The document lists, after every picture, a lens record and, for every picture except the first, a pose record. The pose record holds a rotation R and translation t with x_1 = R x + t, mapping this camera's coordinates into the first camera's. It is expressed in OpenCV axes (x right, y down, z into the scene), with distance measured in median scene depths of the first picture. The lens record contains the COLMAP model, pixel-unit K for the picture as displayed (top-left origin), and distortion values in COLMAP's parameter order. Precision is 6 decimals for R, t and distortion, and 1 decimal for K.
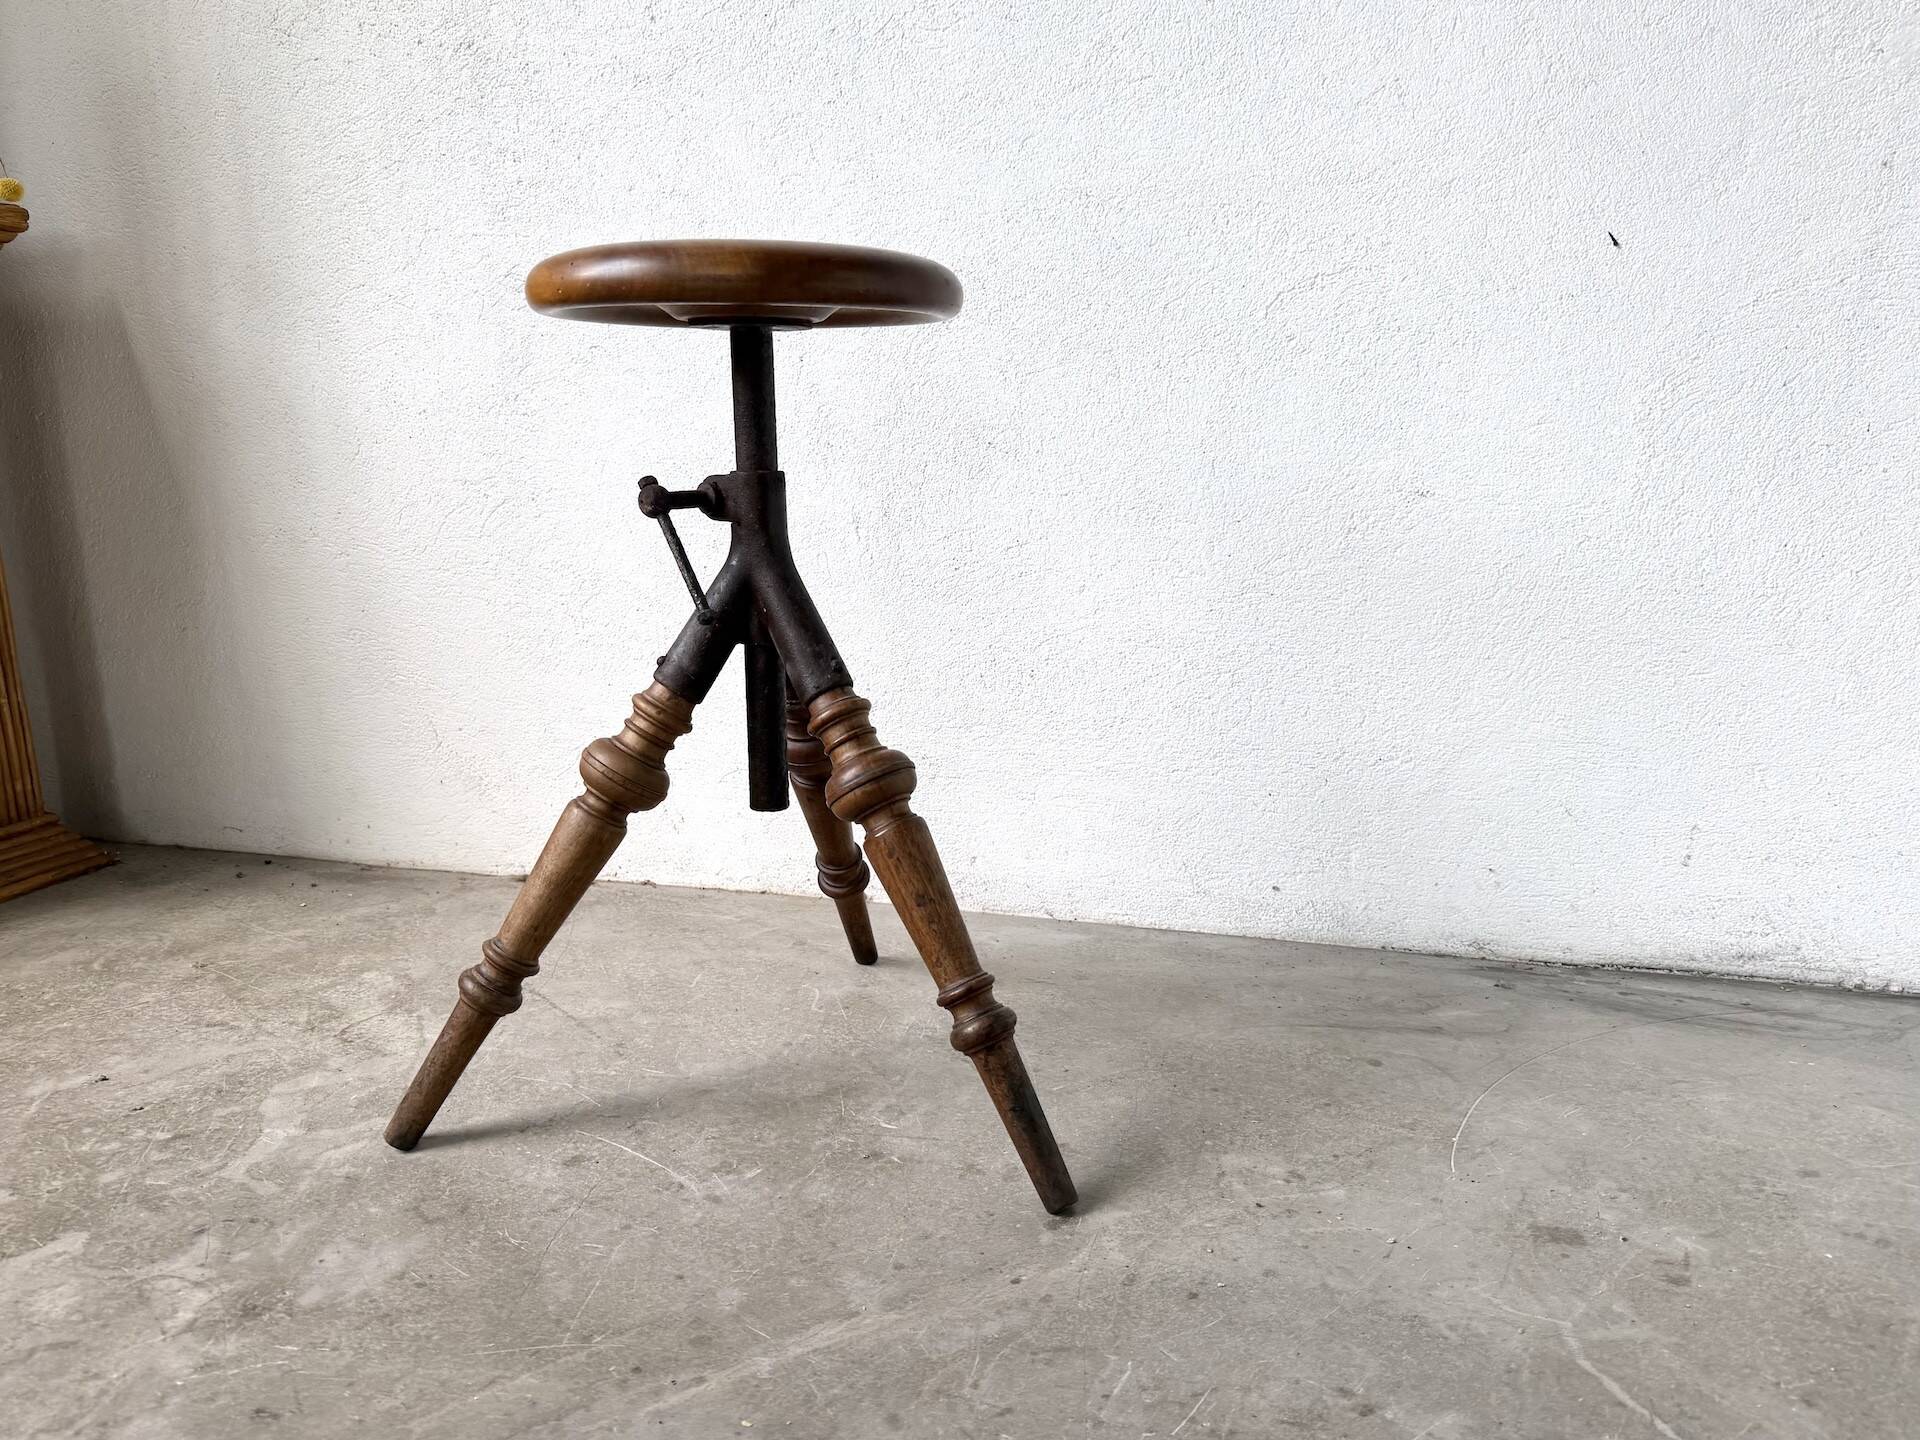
lens RADIAL K [[1442.3, 0, 954.5], [0, 1442.3, 804.2], [0, 0, 1]] dist [0.082103, -0.140151]
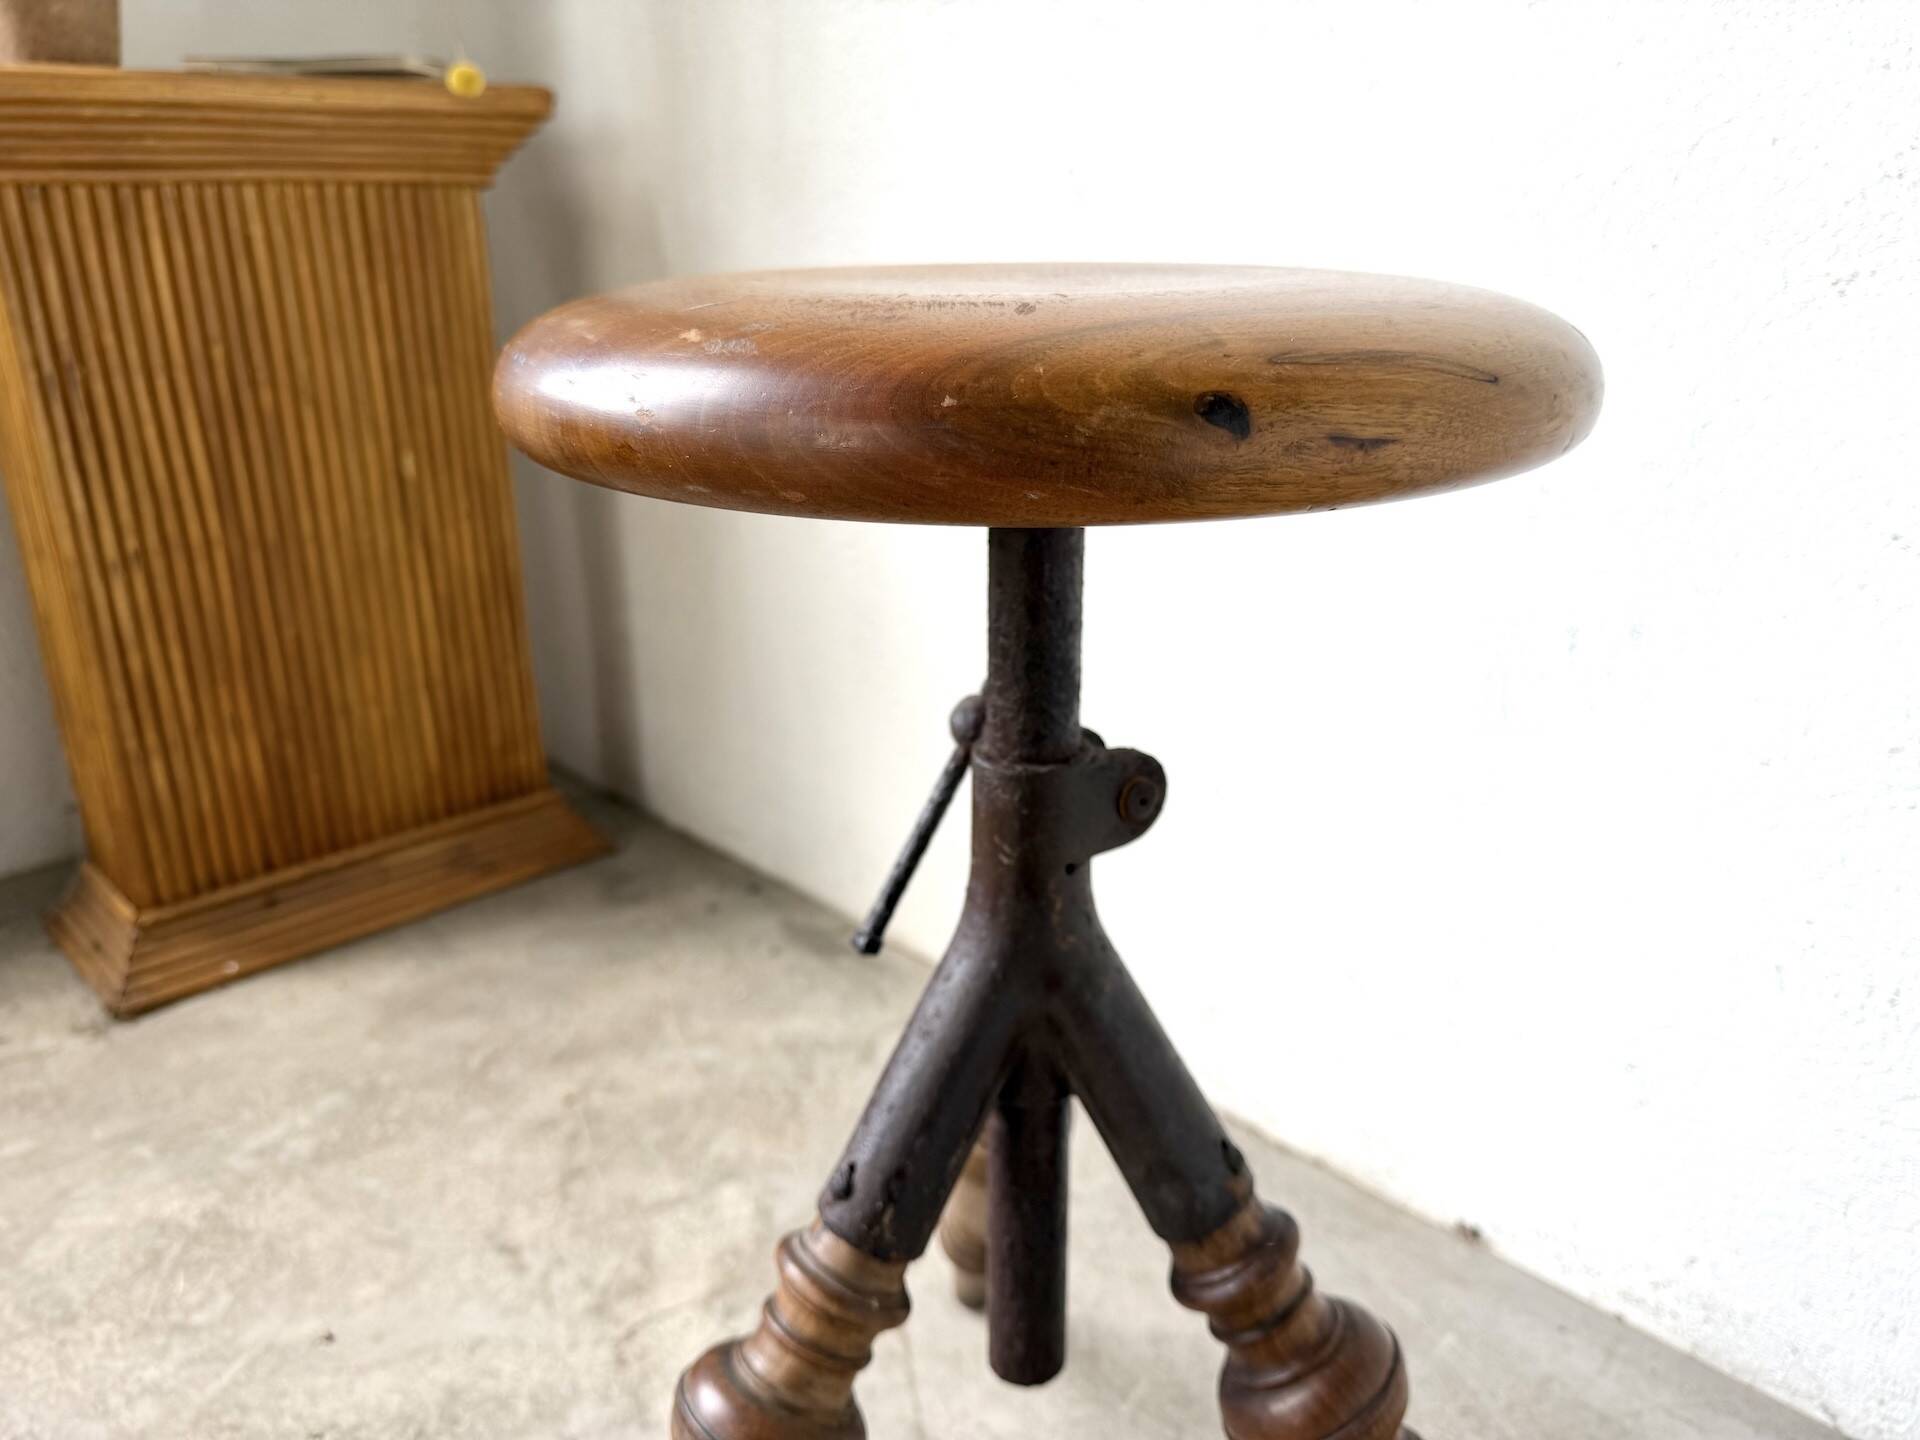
lens RADIAL K [[1408.3, 0, 960.2], [0, 1408.3, 718.9], [0, 0, 1]] dist [-0.024741, 0.000589]
pose [[0.867778, 0.173023, -0.465859, -0.020711], [-0.126121, 0.983418, 0.130316, -0.233794], [0.480681, -0.054331, 0.875211, 0.493435]]
